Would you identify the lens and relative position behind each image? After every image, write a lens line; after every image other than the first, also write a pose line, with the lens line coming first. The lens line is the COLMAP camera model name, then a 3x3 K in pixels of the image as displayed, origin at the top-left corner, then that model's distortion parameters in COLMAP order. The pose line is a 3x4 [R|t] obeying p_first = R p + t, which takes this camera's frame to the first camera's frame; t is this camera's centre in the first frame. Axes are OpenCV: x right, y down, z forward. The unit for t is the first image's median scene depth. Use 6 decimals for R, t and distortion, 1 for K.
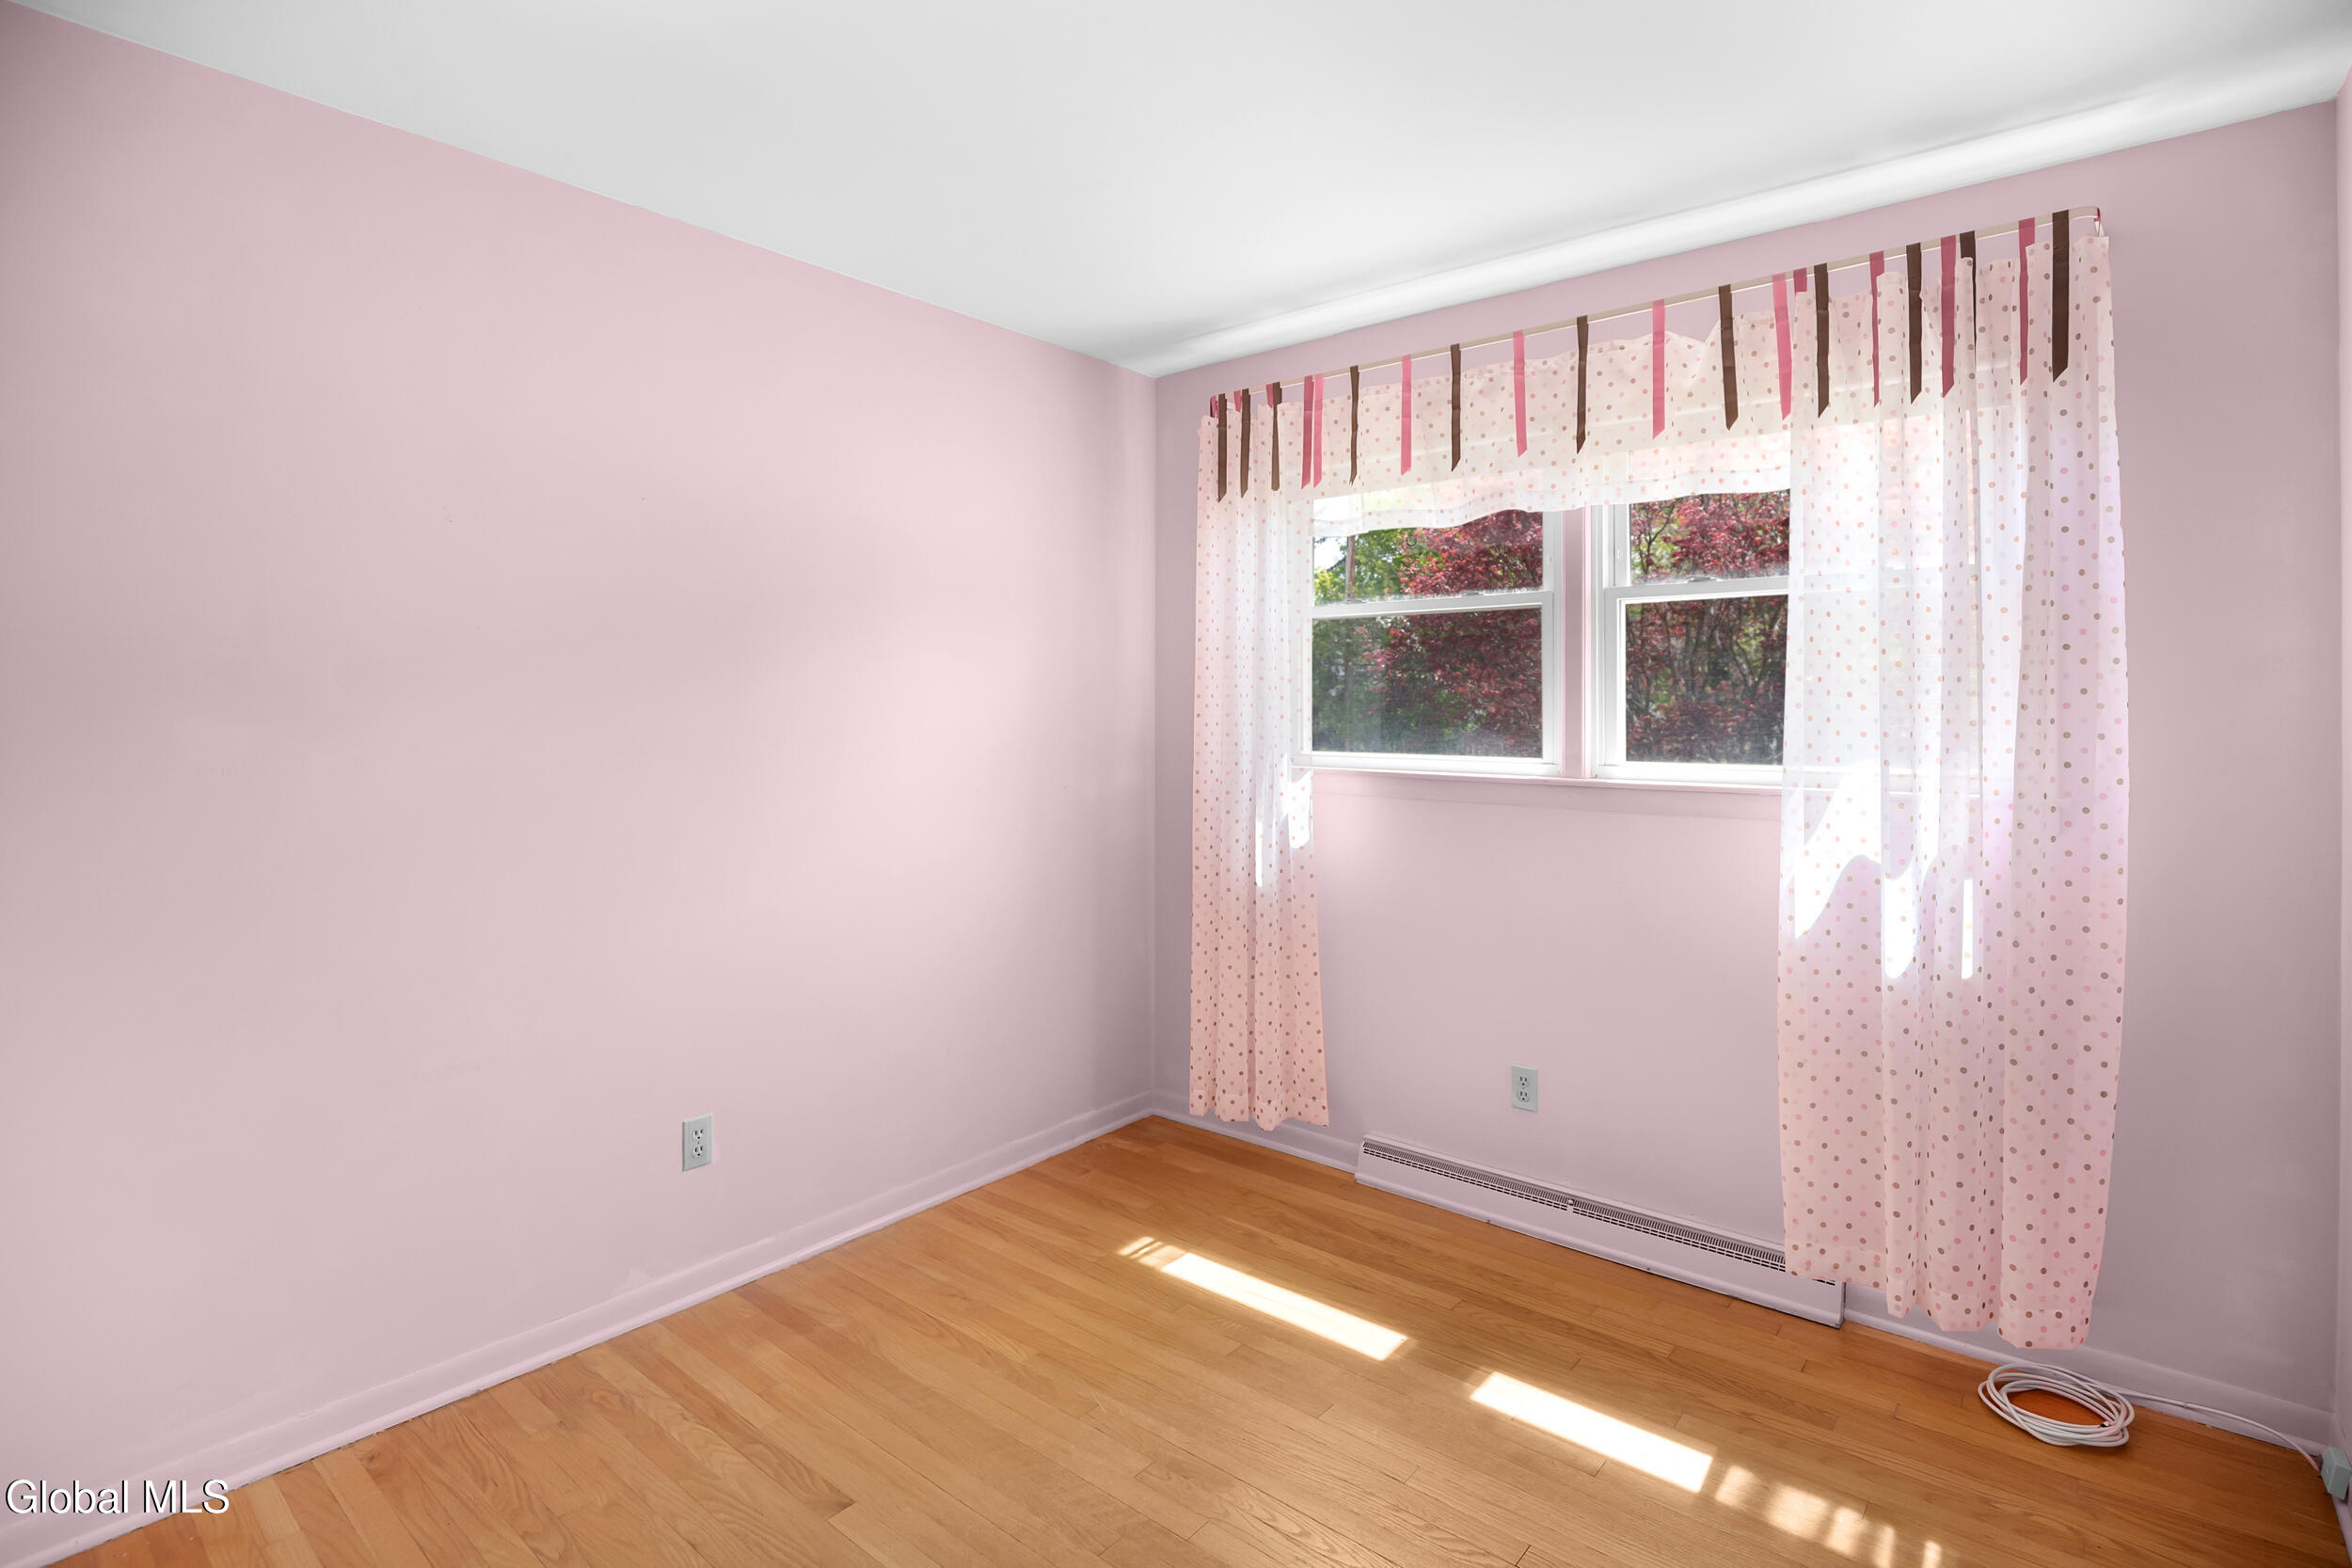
lens RADIAL K [[1106.5, 0, 1190.3], [0, 1106.5, 782.2], [0, 0, 1]] dist [-0.039442, 0.000079]
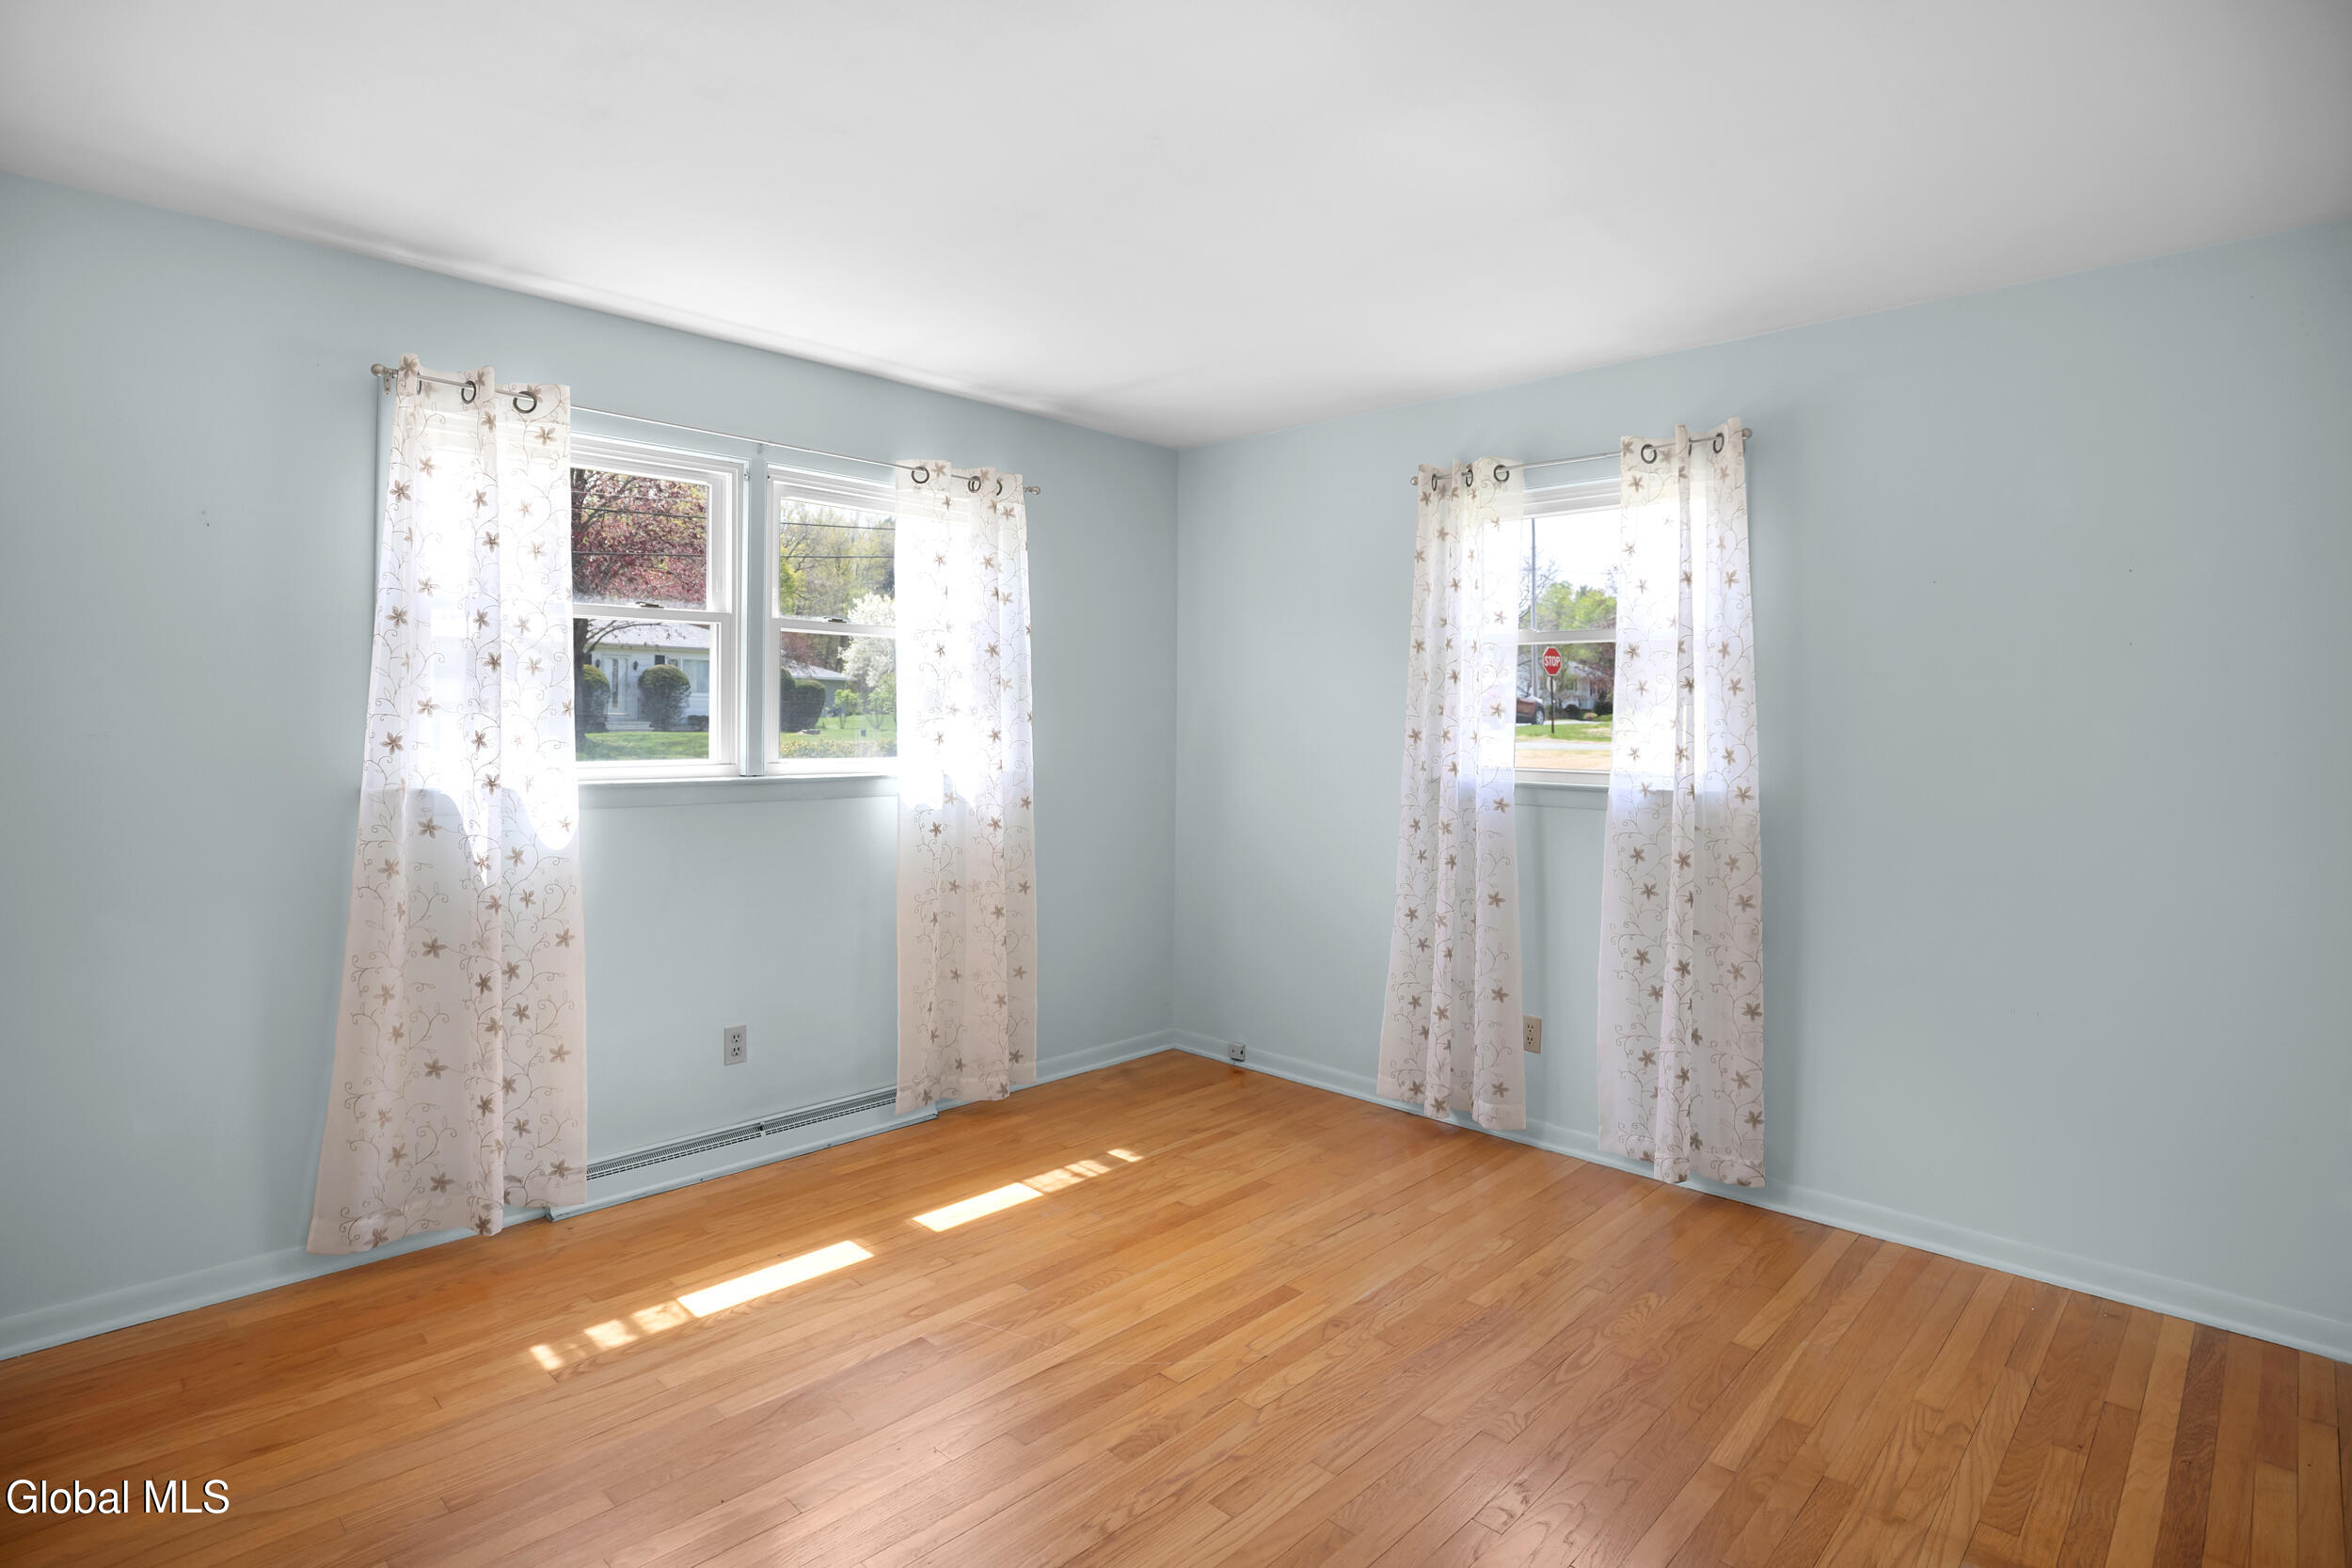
lens RADIAL K [[1107.8, 0, 1177.6], [0, 1107.8, 806.4], [0, 0, 1]] dist [-0.009860, 0.000064]
pose [[0.047689, -0.070775, 0.996352, -0.890009], [0.028511, 0.997177, 0.069469, -0.046181], [-0.998455, 0.025094, 0.049572, 0.507715]]
